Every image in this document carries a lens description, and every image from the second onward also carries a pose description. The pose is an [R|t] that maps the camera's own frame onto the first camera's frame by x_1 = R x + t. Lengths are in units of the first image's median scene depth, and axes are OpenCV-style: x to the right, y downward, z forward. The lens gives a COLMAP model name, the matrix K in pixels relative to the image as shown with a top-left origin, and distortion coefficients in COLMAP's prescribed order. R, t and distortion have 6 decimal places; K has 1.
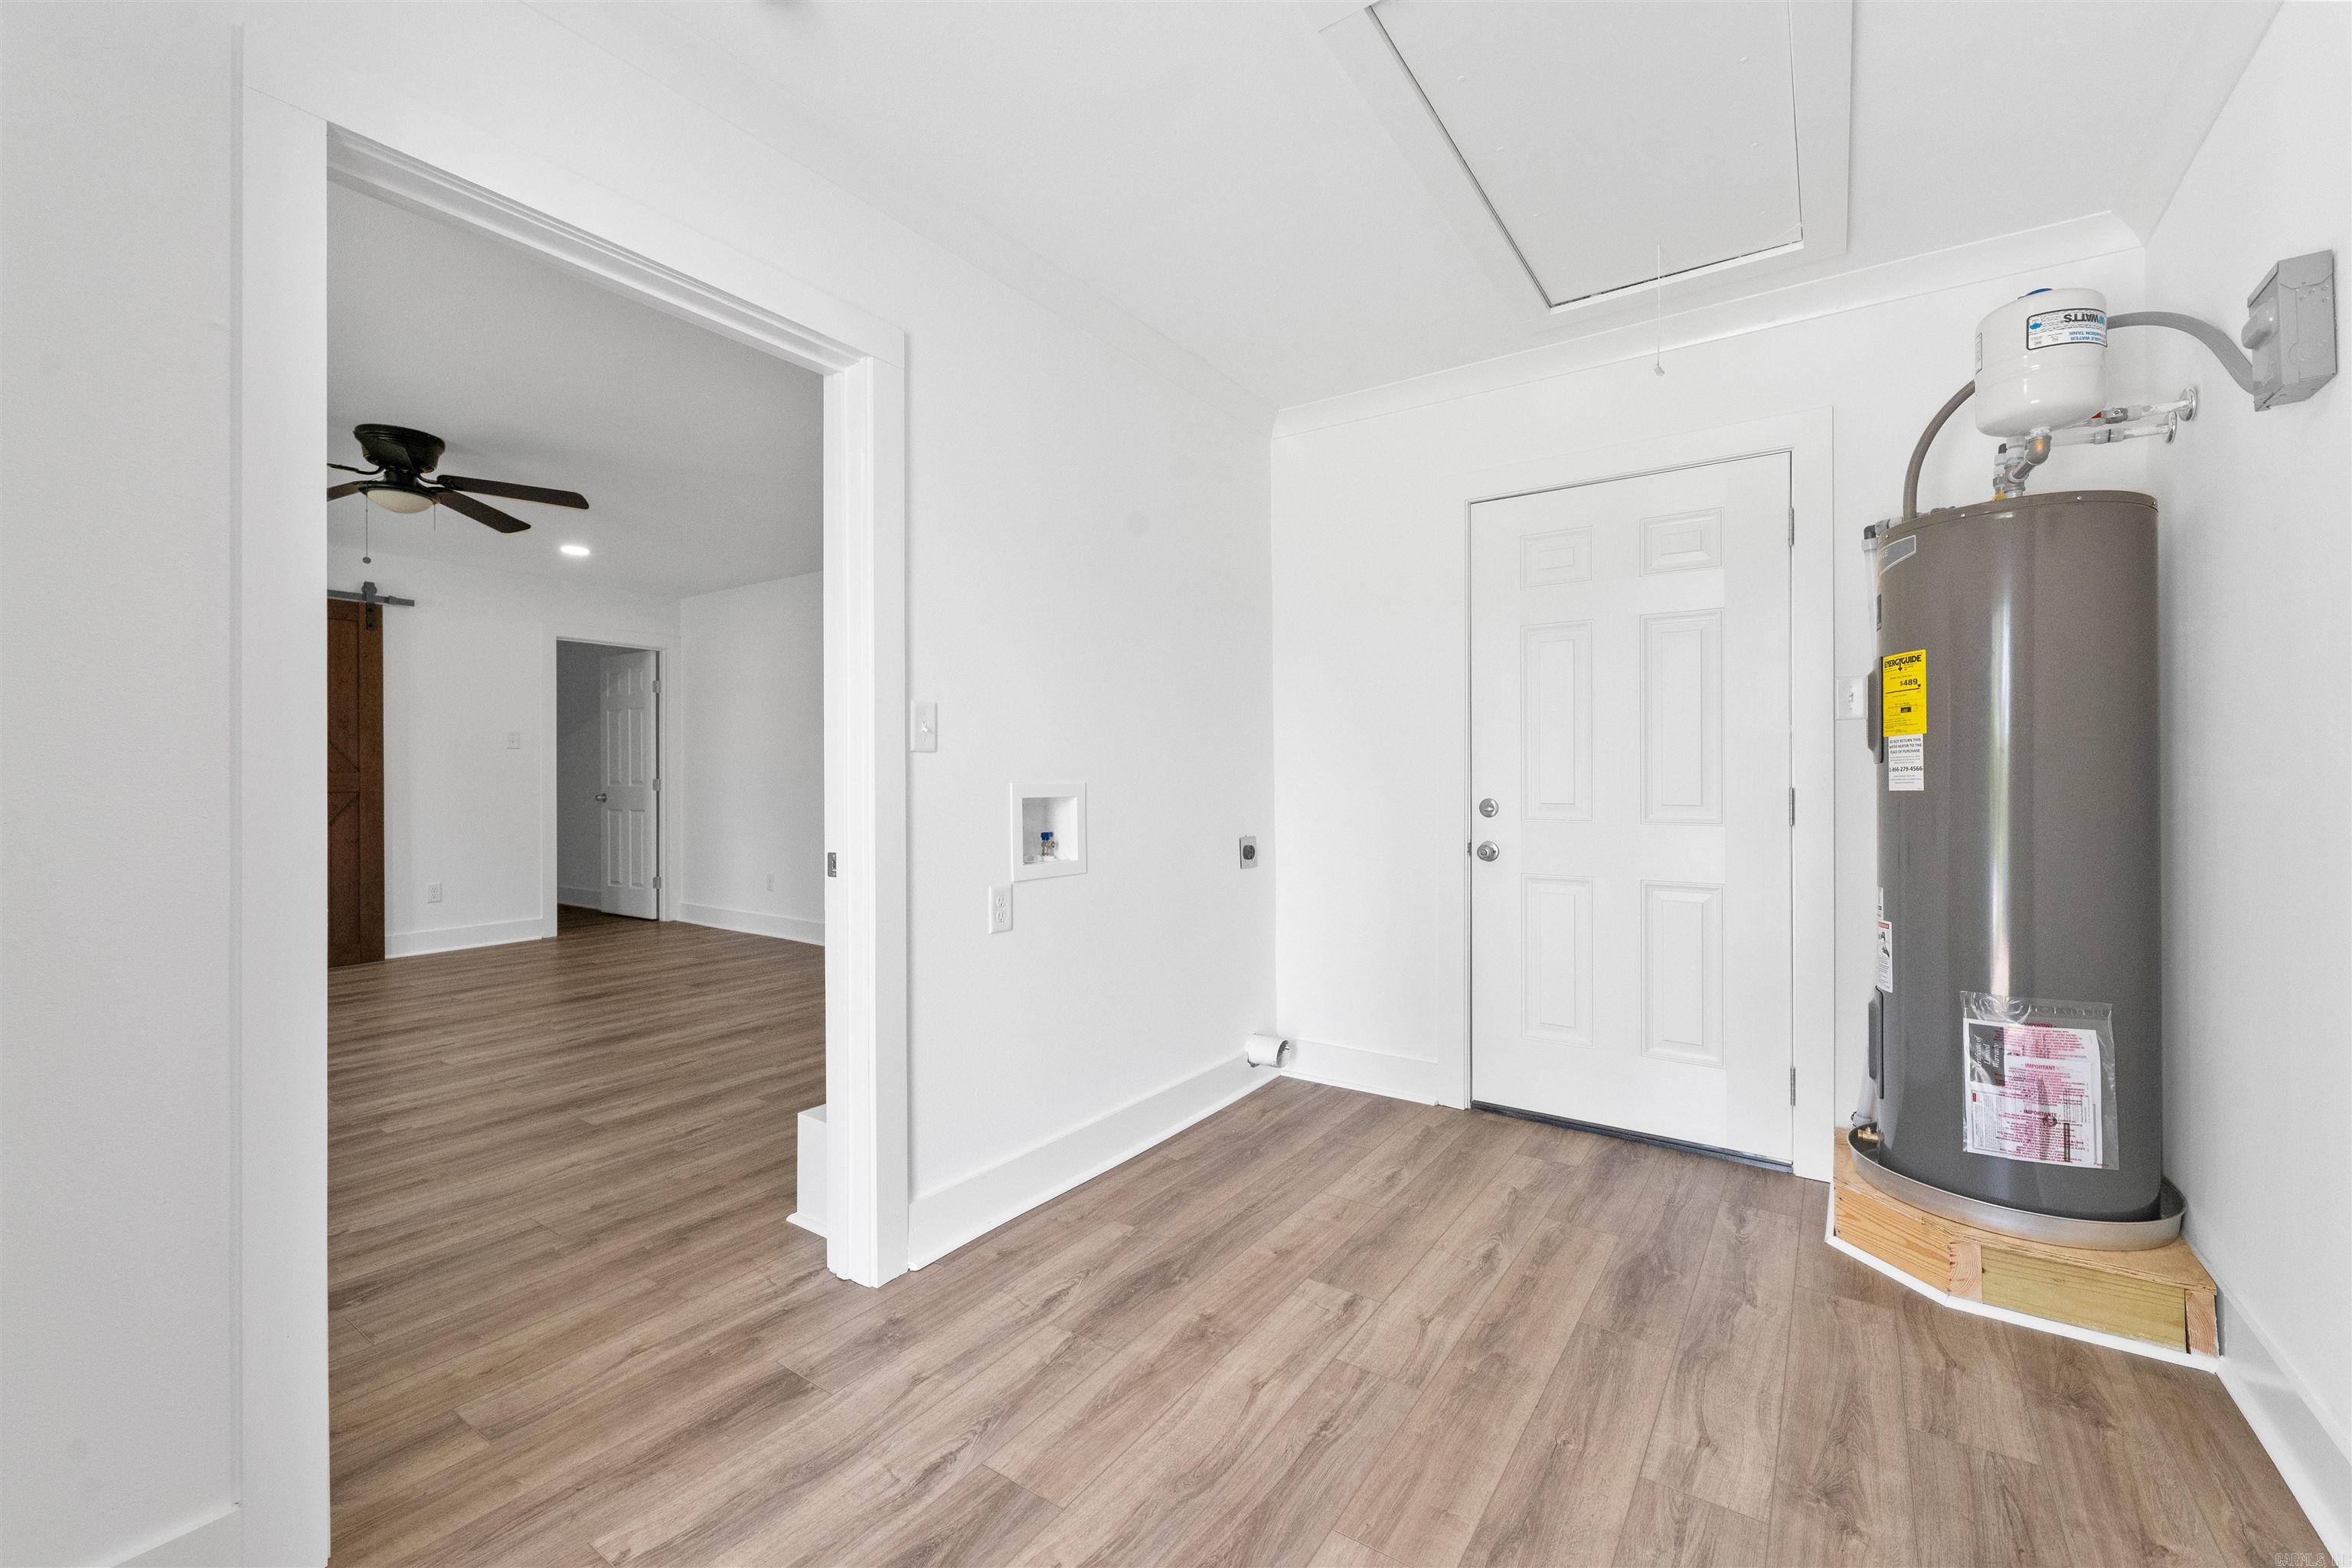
lens RADIAL K [[991.1, 0, 1190.7], [0, 991.1, 820.0], [0, 0, 1]] dist [0.002167, 0.000079]
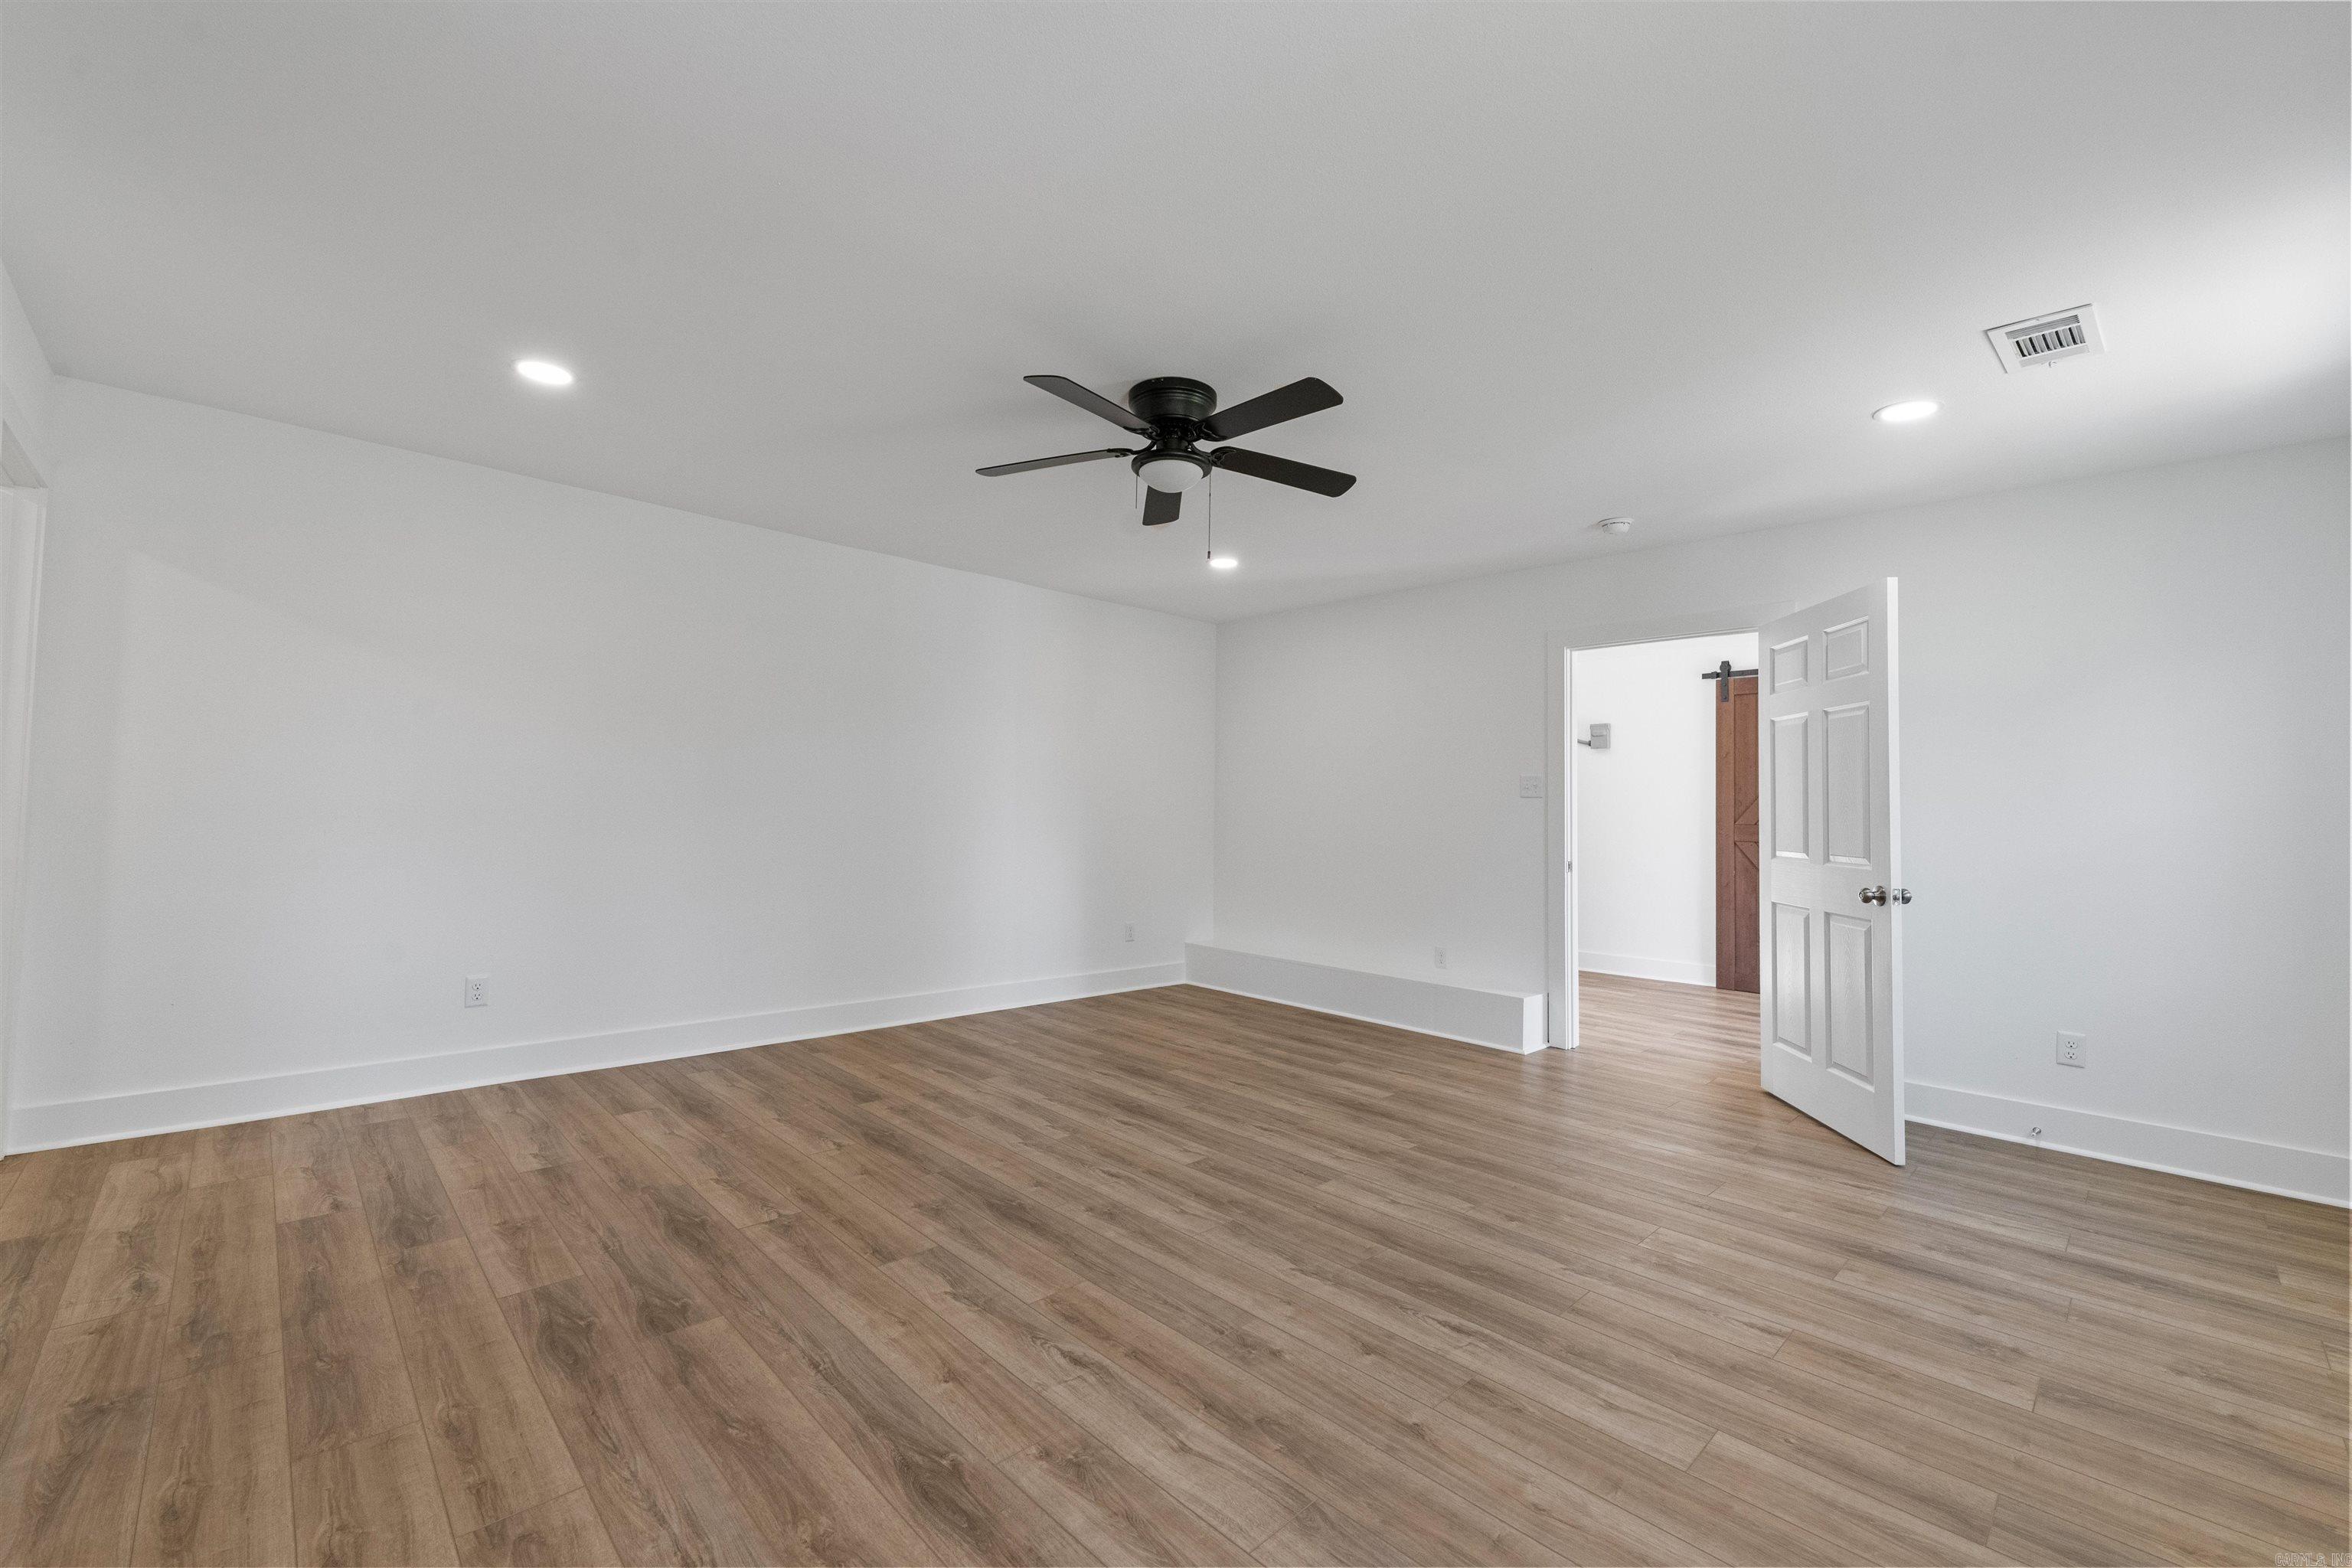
lens RADIAL K [[969.2, 0, 1176.6], [0, 969.2, 780.2], [0, 0, 1]] dist [0.002092, -0.000262]
pose [[0.151417, 0.040056, 0.987658, -1.038154], [0.020414, 0.998839, -0.043639, -0.029580], [-0.988259, 0.026770, 0.150423, 0.580267]]
